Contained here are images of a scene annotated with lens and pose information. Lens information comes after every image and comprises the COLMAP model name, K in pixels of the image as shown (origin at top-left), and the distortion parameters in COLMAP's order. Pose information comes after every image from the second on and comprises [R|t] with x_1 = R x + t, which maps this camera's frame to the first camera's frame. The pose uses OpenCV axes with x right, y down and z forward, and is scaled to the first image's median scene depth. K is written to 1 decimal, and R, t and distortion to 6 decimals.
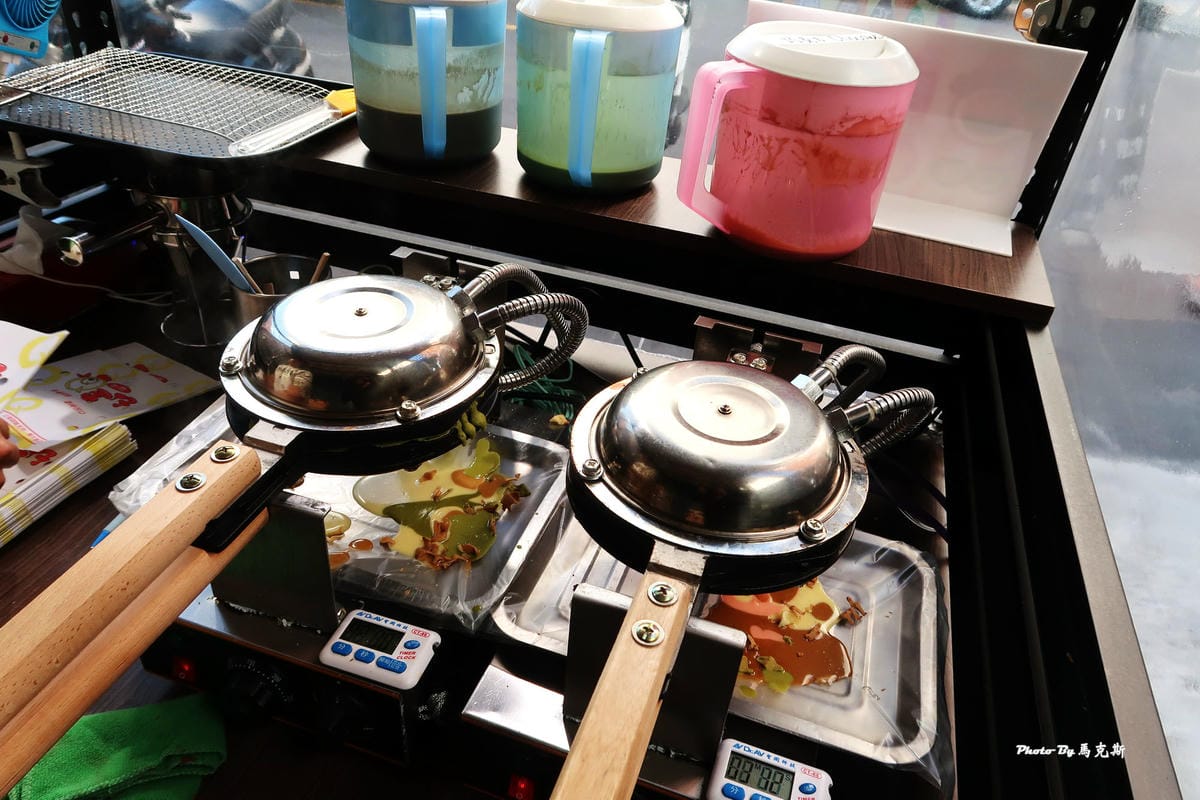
lens RADIAL K [[835.7, 0, 599.1], [0, 835.7, 396.6], [0, 0, 1]] dist [-0.009880, -0.005682]
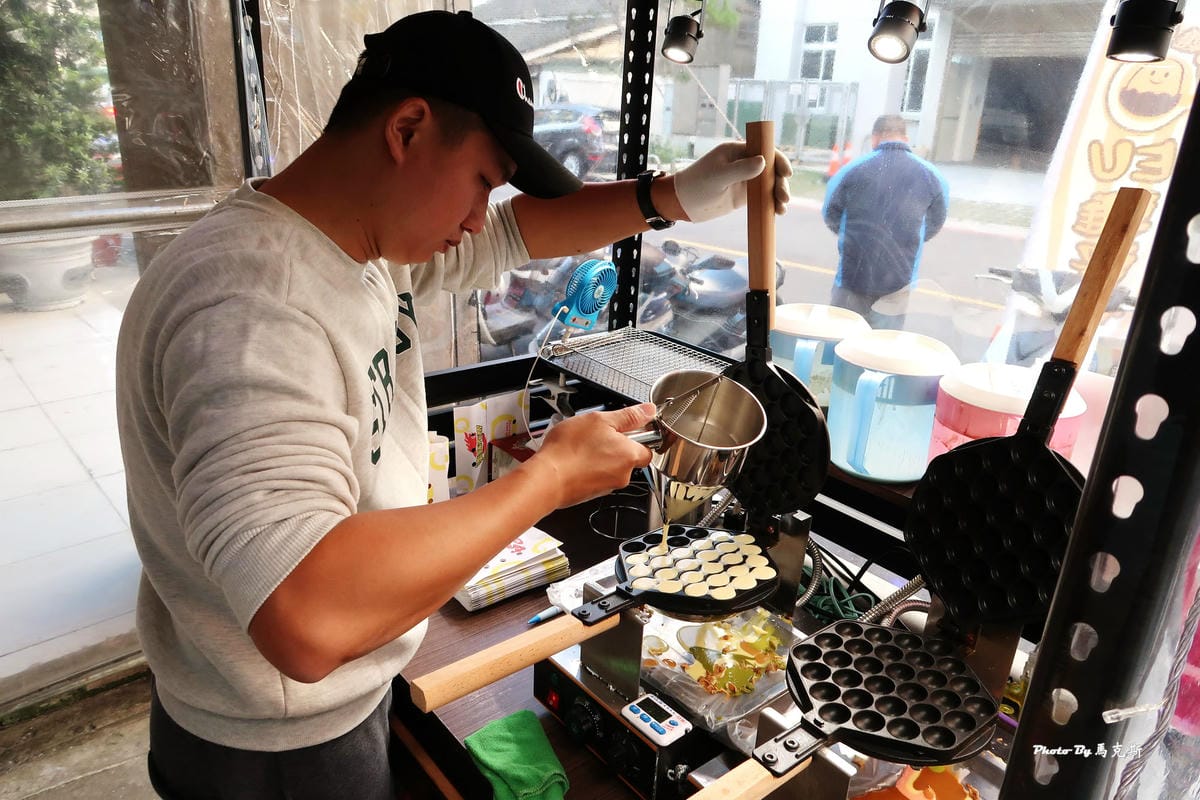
lens RADIAL K [[835.7, 0, 597.6], [0, 835.7, 399.4], [0, 0, 1]] dist [-0.009880, -0.005682]
pose [[0.843246, 0.147840, -0.516797, 0.378764], [-0.279672, 0.941721, -0.186935, 0.046953], [0.459042, 0.302166, 0.835450, -0.584556]]
